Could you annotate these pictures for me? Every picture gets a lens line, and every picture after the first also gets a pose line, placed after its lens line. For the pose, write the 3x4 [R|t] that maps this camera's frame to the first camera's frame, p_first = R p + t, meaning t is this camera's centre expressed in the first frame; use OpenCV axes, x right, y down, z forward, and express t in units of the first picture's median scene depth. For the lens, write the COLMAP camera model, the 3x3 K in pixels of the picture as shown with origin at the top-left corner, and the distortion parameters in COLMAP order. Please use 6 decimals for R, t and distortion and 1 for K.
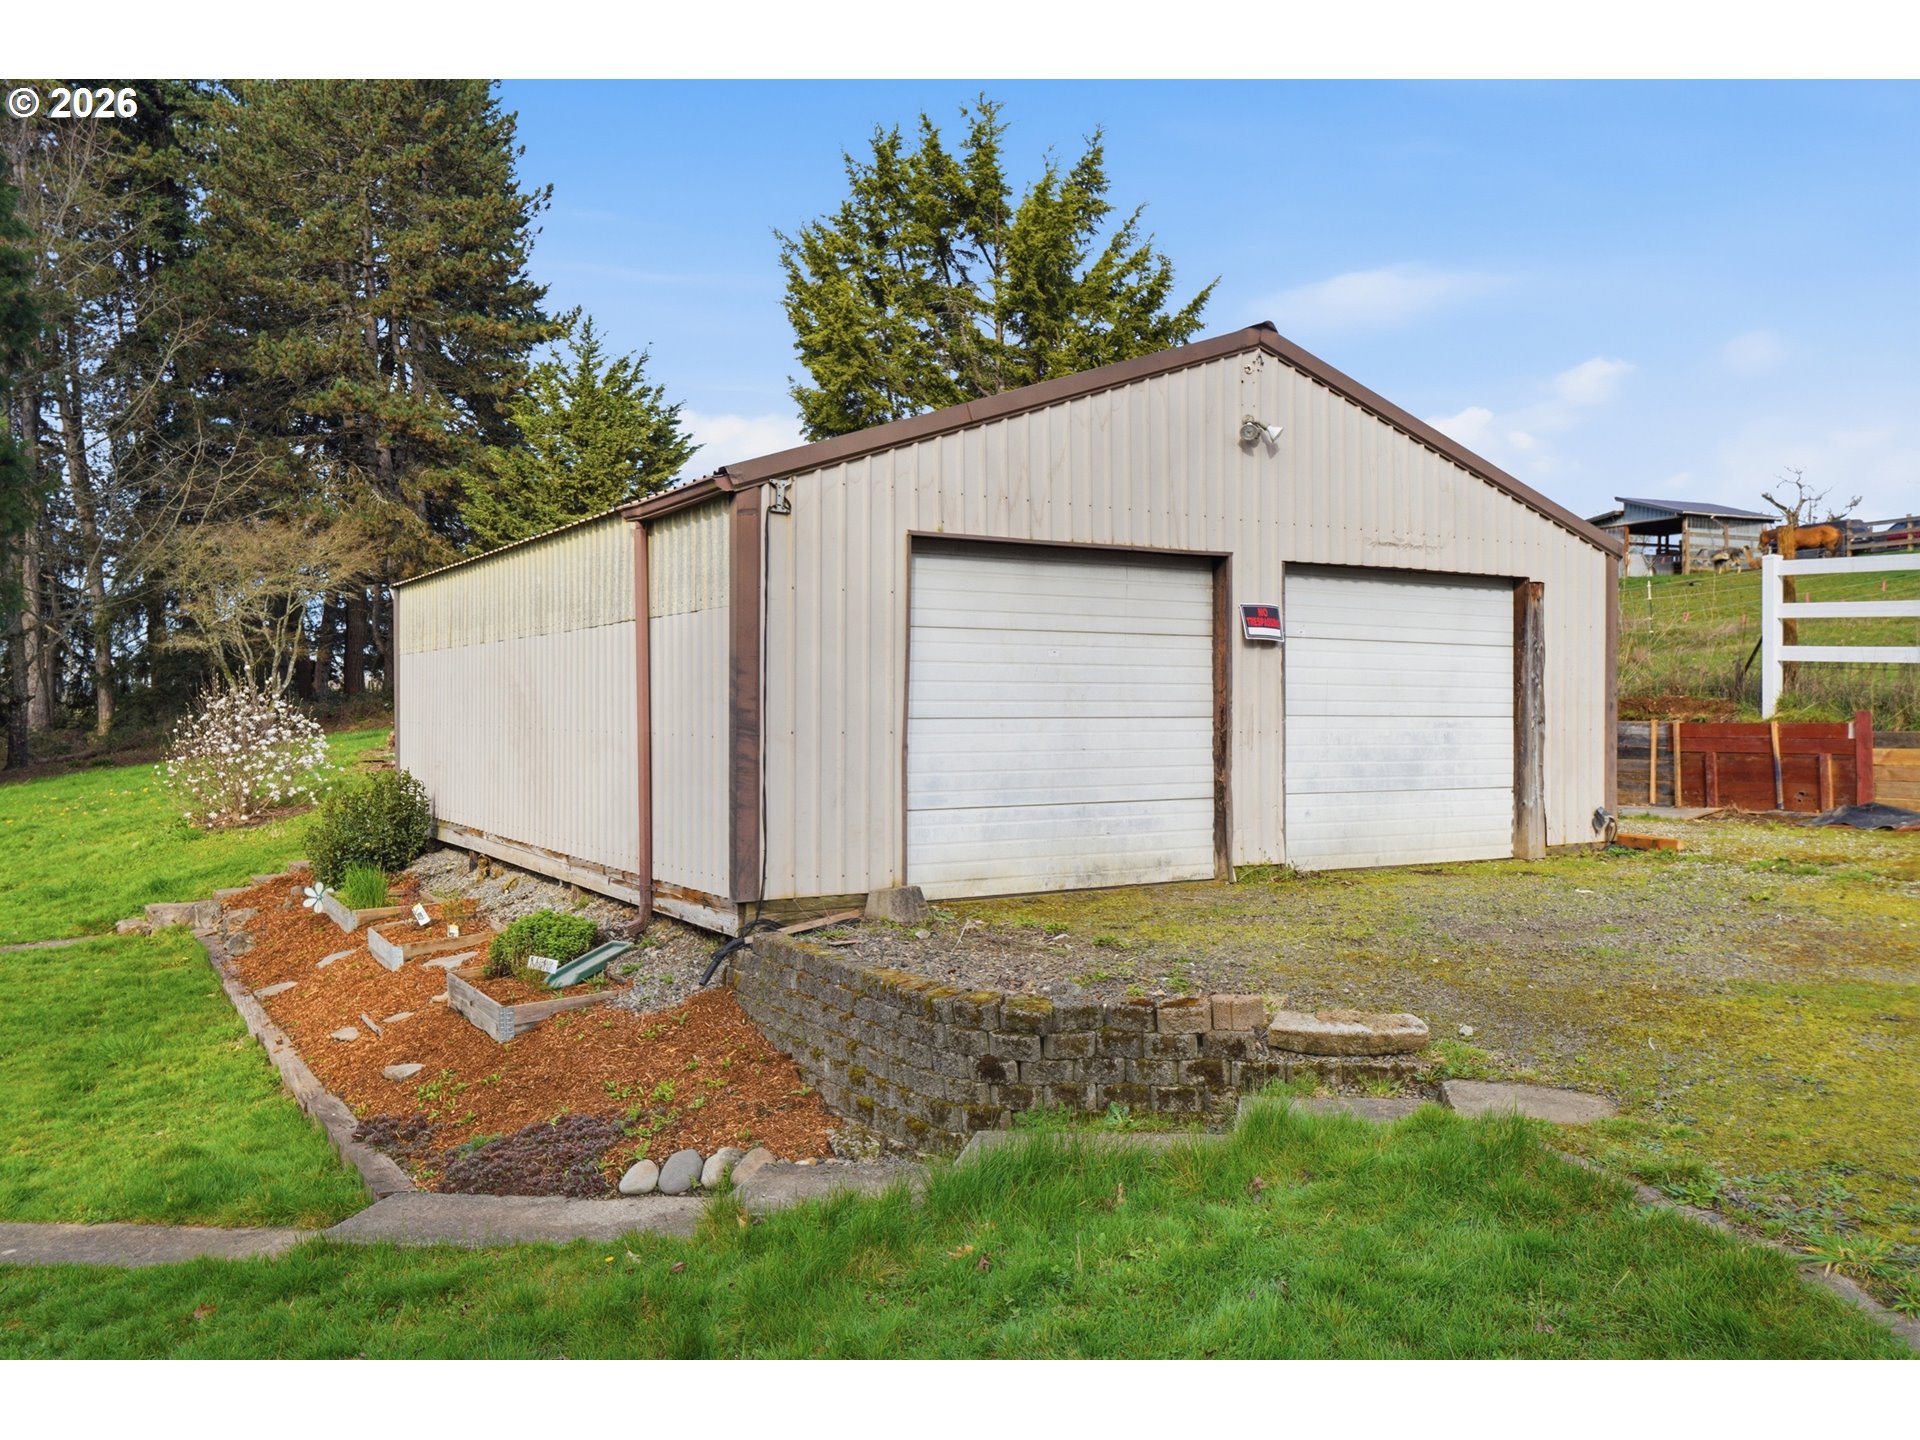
lens RADIAL K [[1518.8, 0, 959.6], [0, 1518.8, 713.2], [0, 0, 1]] dist [0.018468, 0.006065]
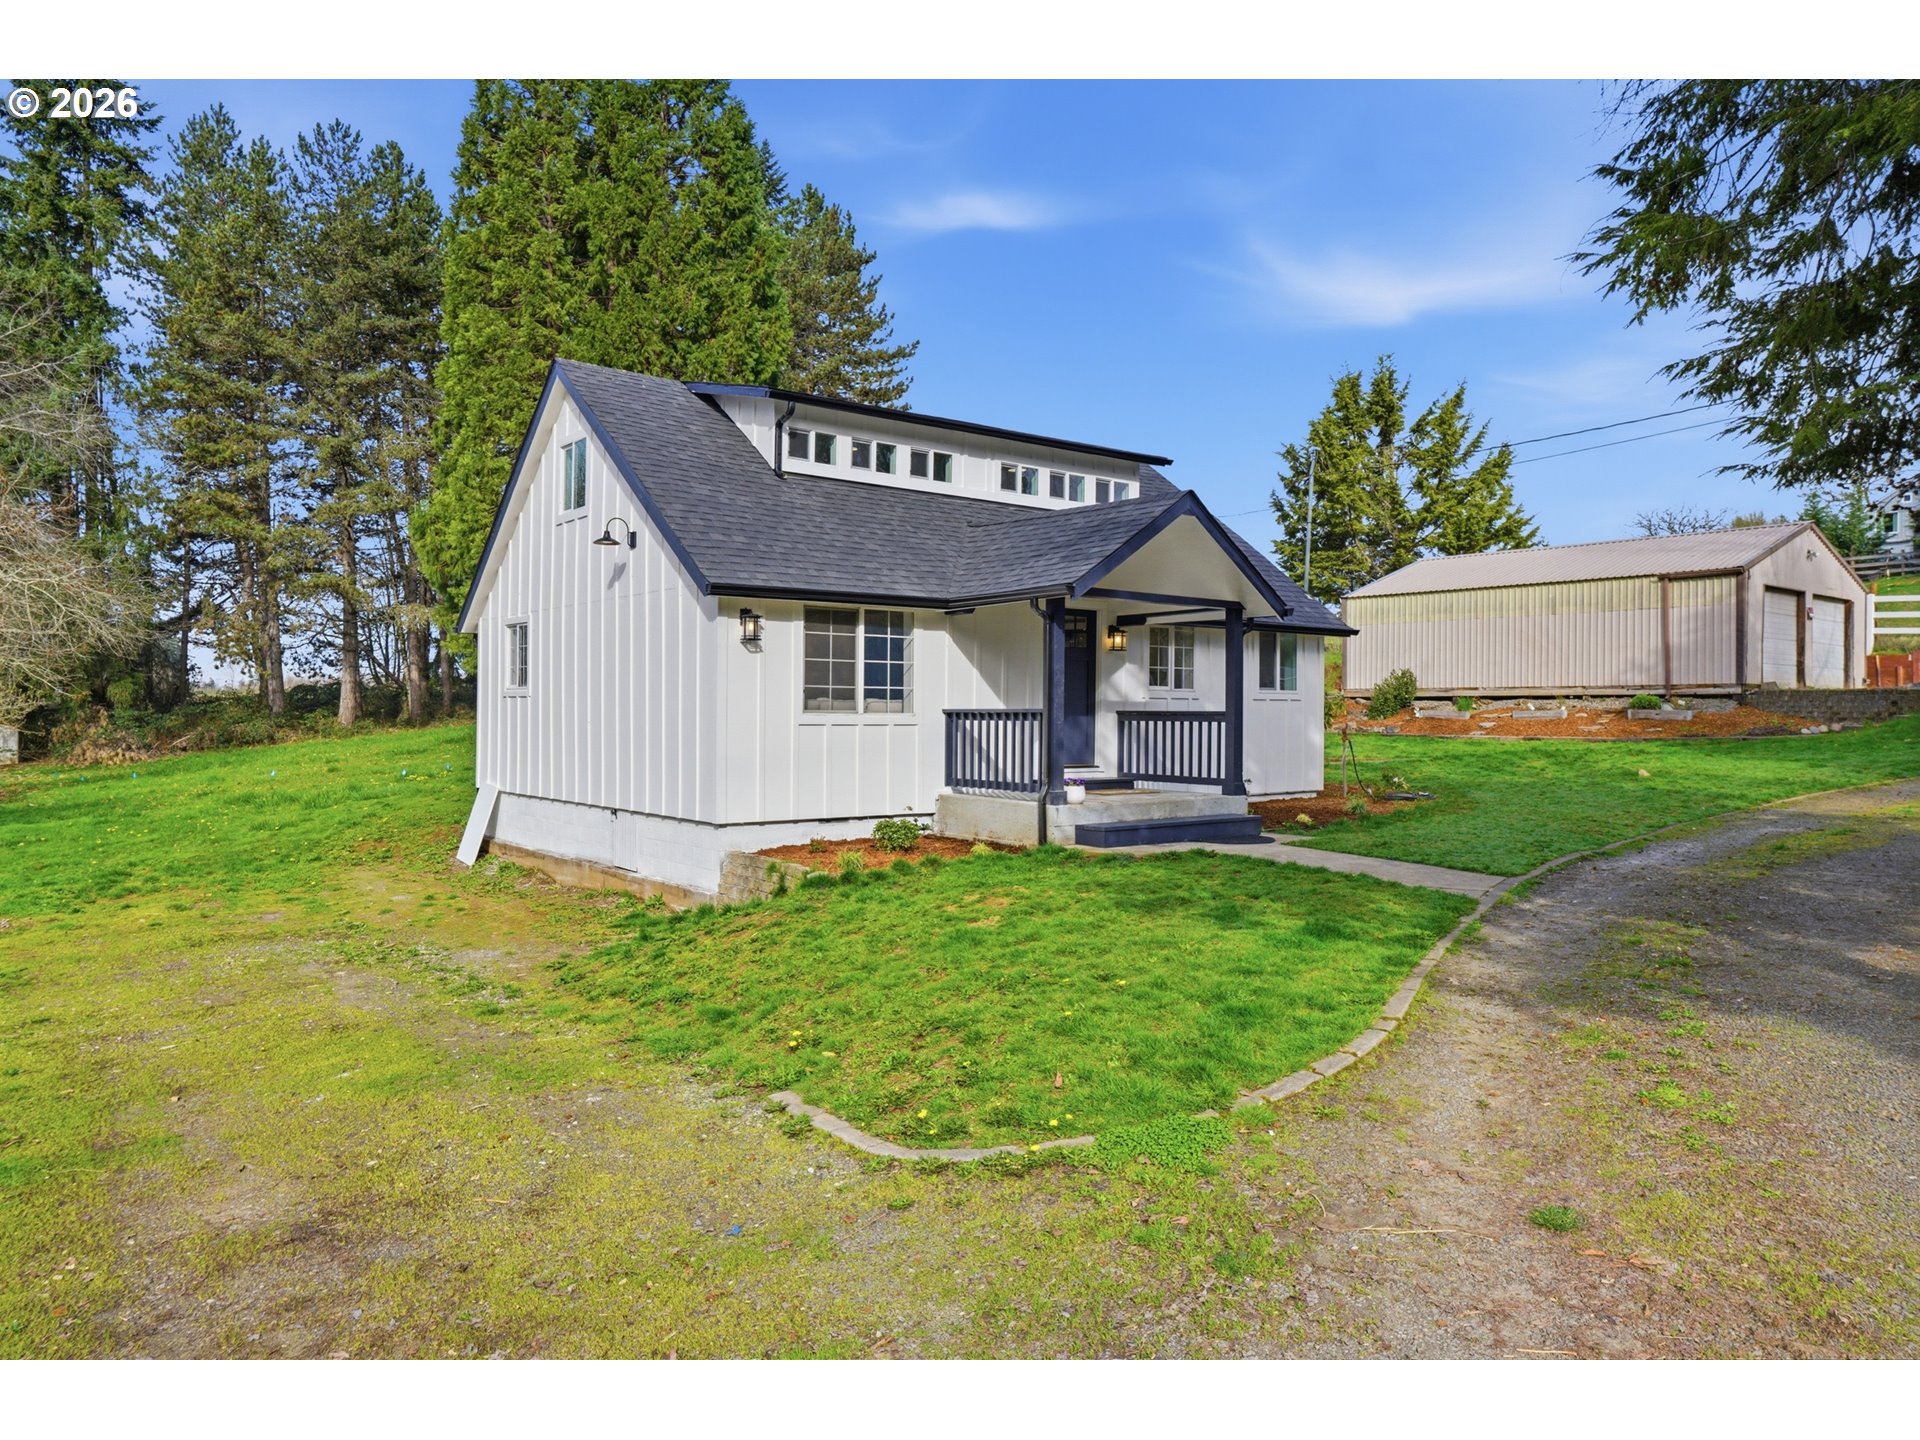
lens RADIAL K [[1311.1, 0, 960.0], [0, 1311.1, 720.0], [0, 0, 1]] dist [-0.011742, 0.031552]
pose [[0.987962, 0.002183, 0.154684, -1.793254], [-0.002181, 0.999998, -0.000184, 0.154828], [-0.154684, -0.000156, 0.987964, -1.318587]]
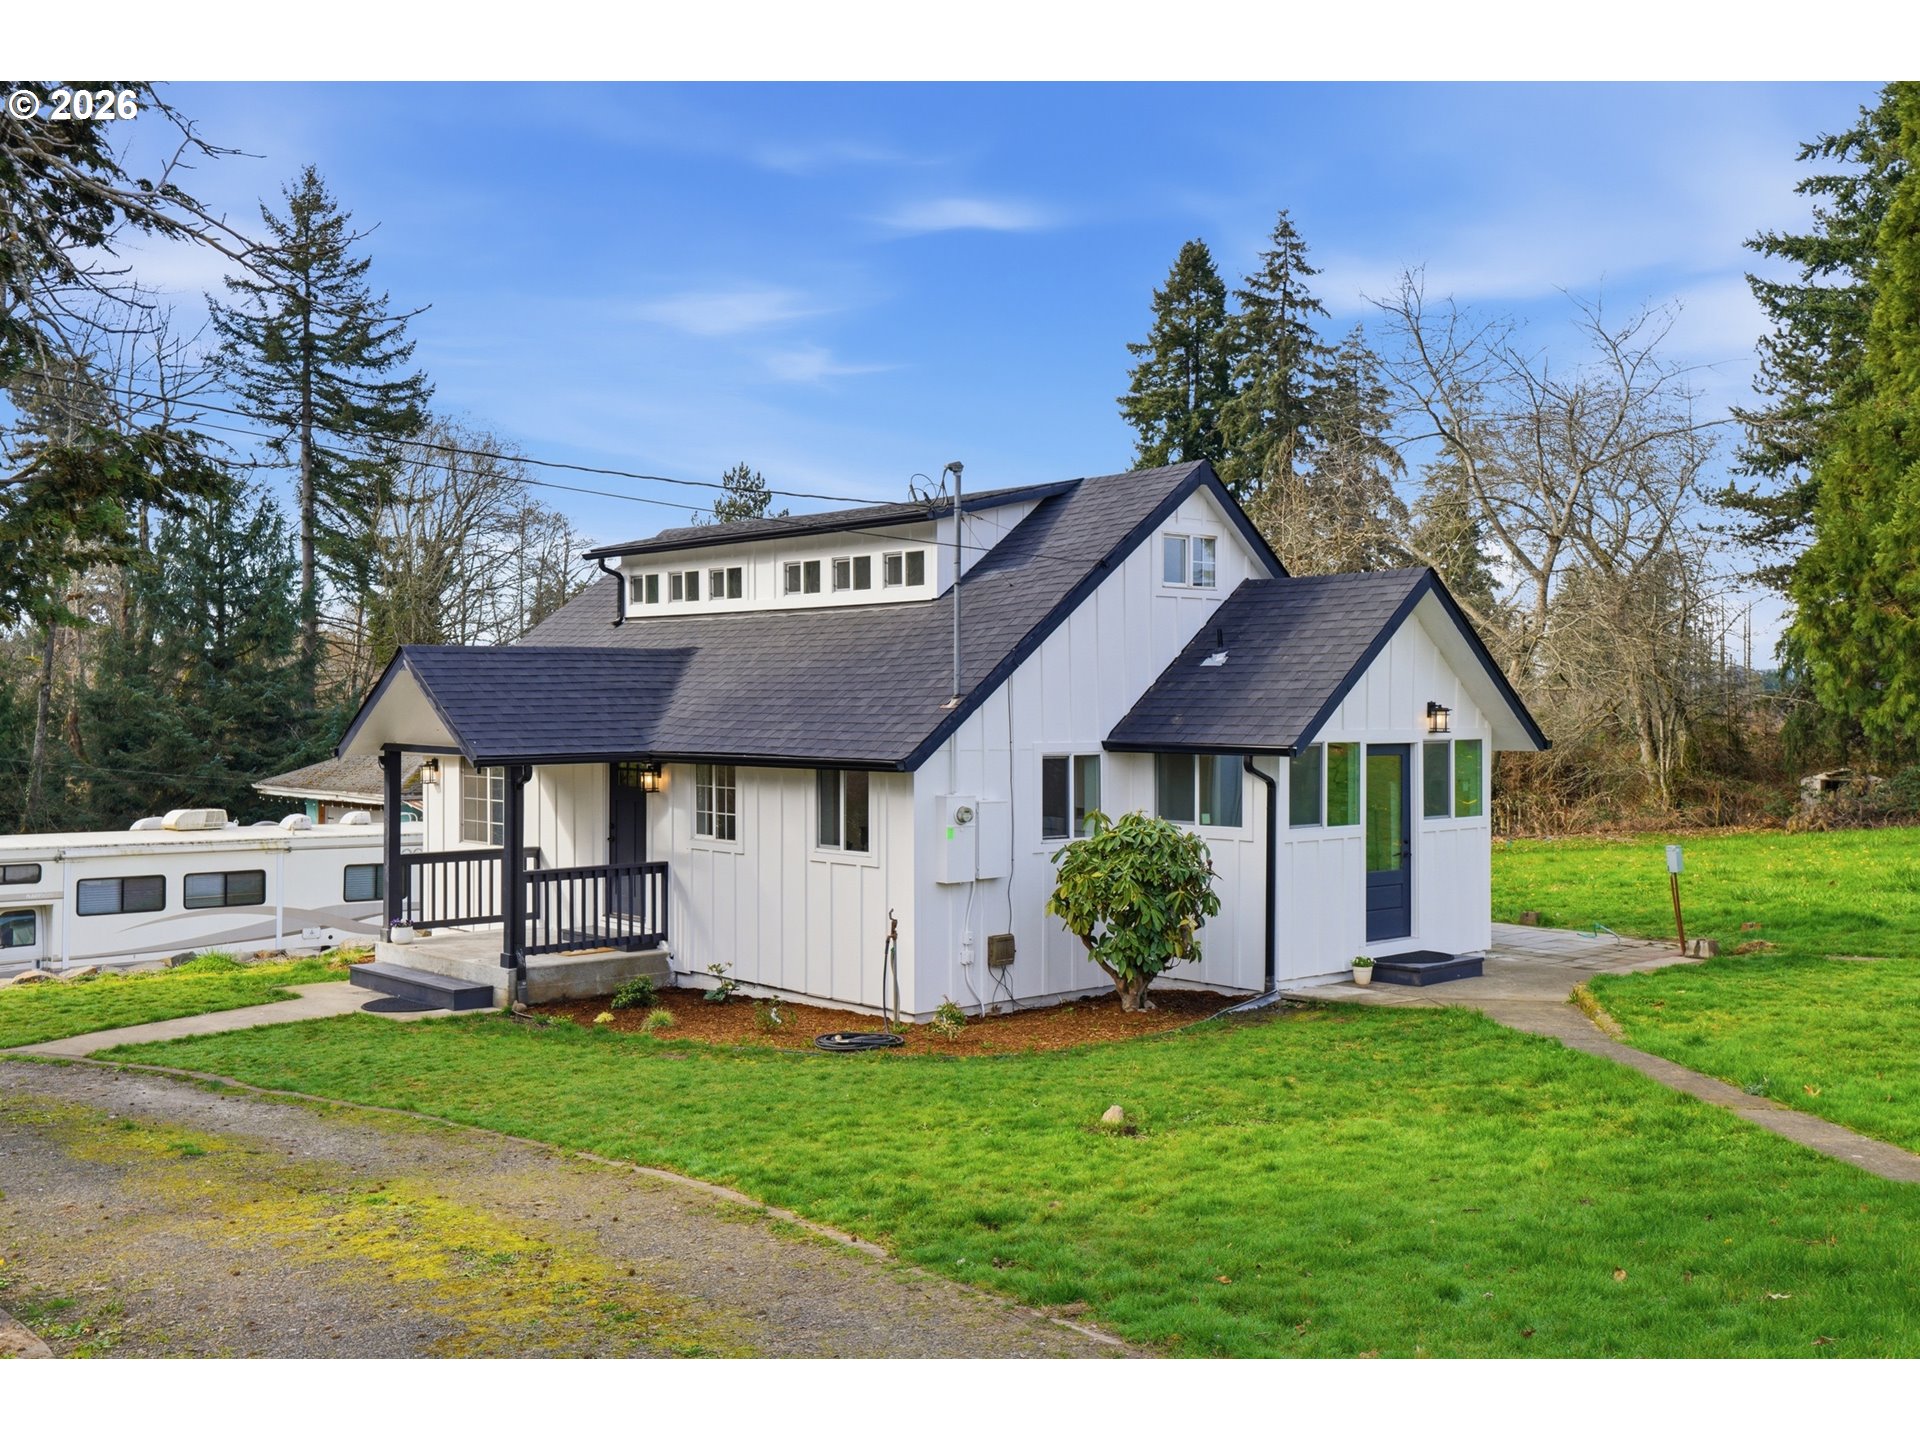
lens RADIAL K [[1842.6, 0, 958.3], [0, 1842.6, 707.1], [0, 0, 1]] dist [0.069672, 0.014484]
pose [[0.217457, -0.000310, -0.976070, 0.399463], [-0.003906, 0.999992, -0.001188, -0.002948], [0.976062, 0.004071, 0.217454, -0.015447]]
